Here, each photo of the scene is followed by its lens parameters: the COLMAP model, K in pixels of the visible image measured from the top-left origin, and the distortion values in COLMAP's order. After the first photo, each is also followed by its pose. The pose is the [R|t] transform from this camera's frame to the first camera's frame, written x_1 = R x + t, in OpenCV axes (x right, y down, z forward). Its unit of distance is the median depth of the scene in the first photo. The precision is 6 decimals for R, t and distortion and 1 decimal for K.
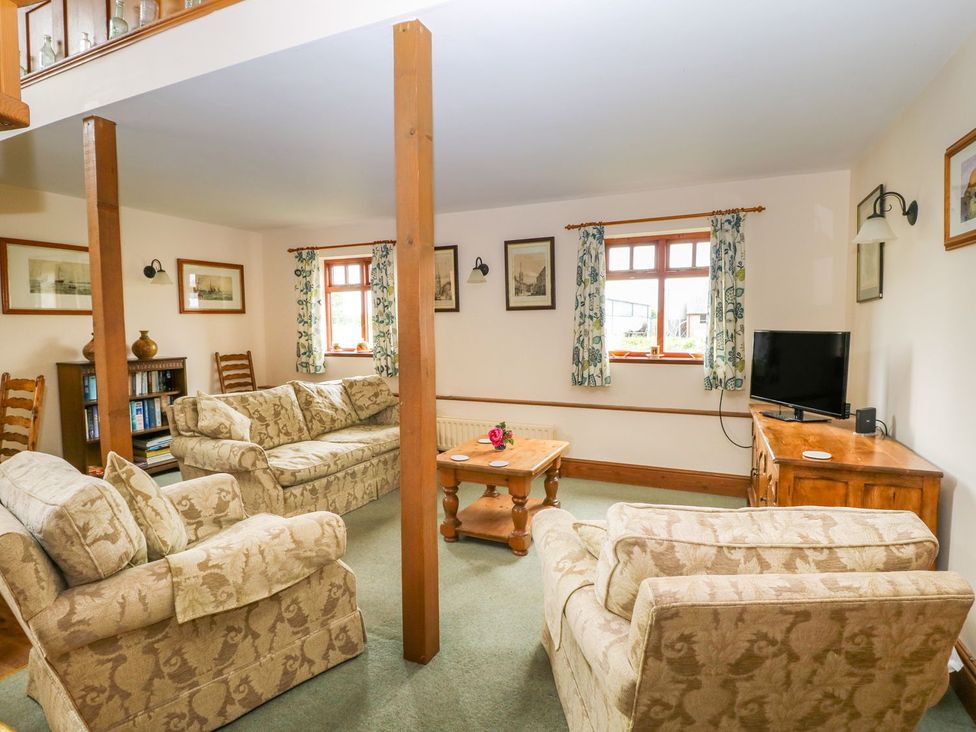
lens RADIAL K [[699.8, 0, 488.2], [0, 699.8, 364.9], [0, 0, 1]] dist [0.007629, 0.001063]
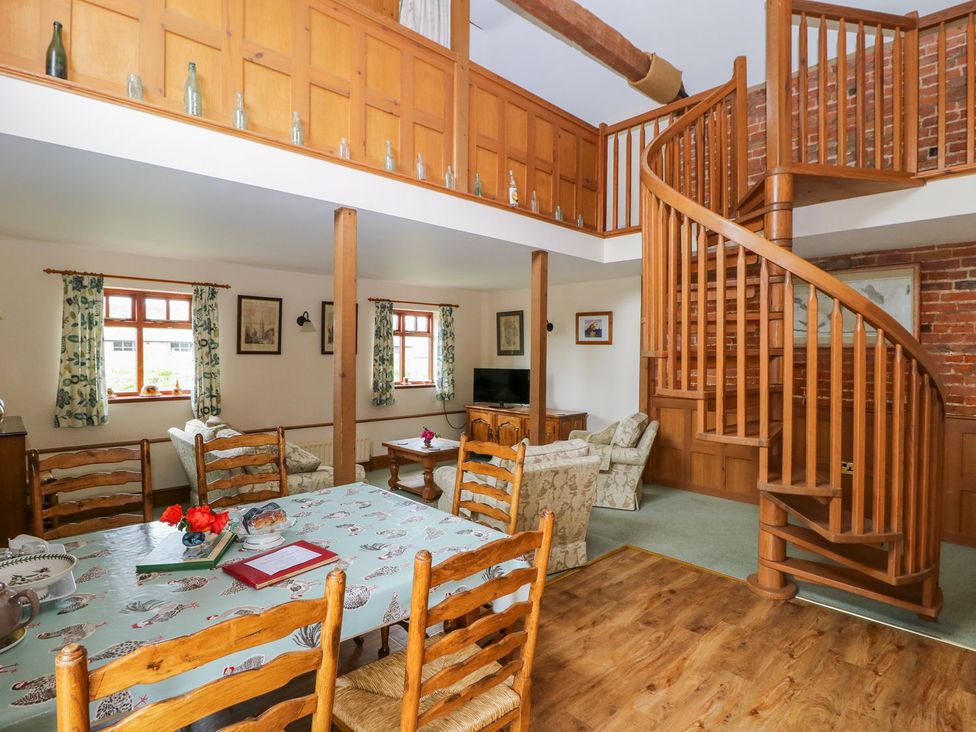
lens RADIAL K [[521.2, 0, 488.4], [0, 521.2, 359.5], [0, 0, 1]] dist [-0.002930, -0.000387]
pose [[0.272884, 0.010707, 0.961987, -0.740830], [0.062637, 0.997619, -0.028872, -0.018829], [-0.960006, 0.068135, 0.271564, 0.397553]]
